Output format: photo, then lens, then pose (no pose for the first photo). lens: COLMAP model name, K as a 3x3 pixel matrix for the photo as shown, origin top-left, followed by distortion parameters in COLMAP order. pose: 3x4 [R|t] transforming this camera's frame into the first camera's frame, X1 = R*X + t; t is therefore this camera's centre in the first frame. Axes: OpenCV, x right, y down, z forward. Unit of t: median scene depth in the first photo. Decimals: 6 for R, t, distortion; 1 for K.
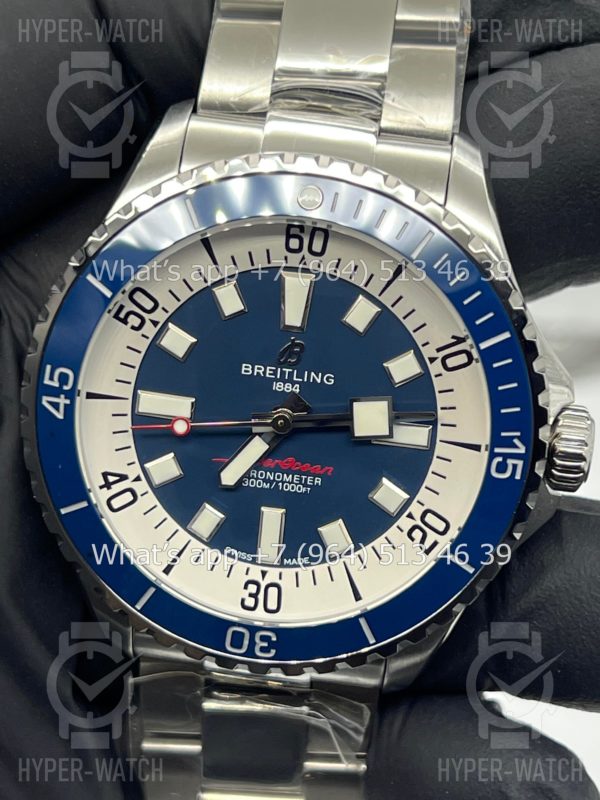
lens RADIAL K [[1913.5, 0, 300.0], [0, 1913.5, 400.0], [0, 0, 1]] dist [0.137892, 0.200518]
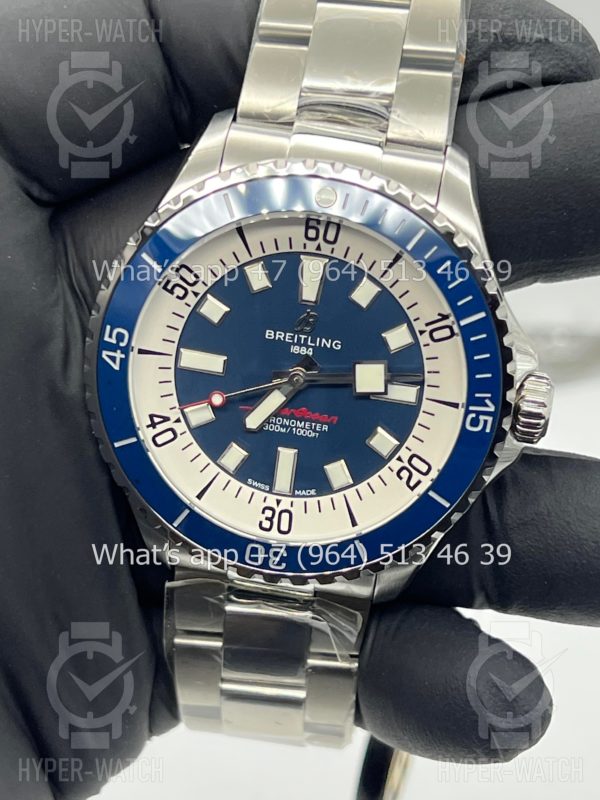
lens RADIAL K [[1913.5, 0, 300.0], [0, 1913.5, 400.0], [0, 0, 1]] dist [0.137892, 0.200518]
pose [[0.999244, 0.035101, -0.016725, 0.013258], [-0.034467, 0.998729, 0.036768, -0.019818], [0.017994, -0.036164, 0.999184, -0.221190]]
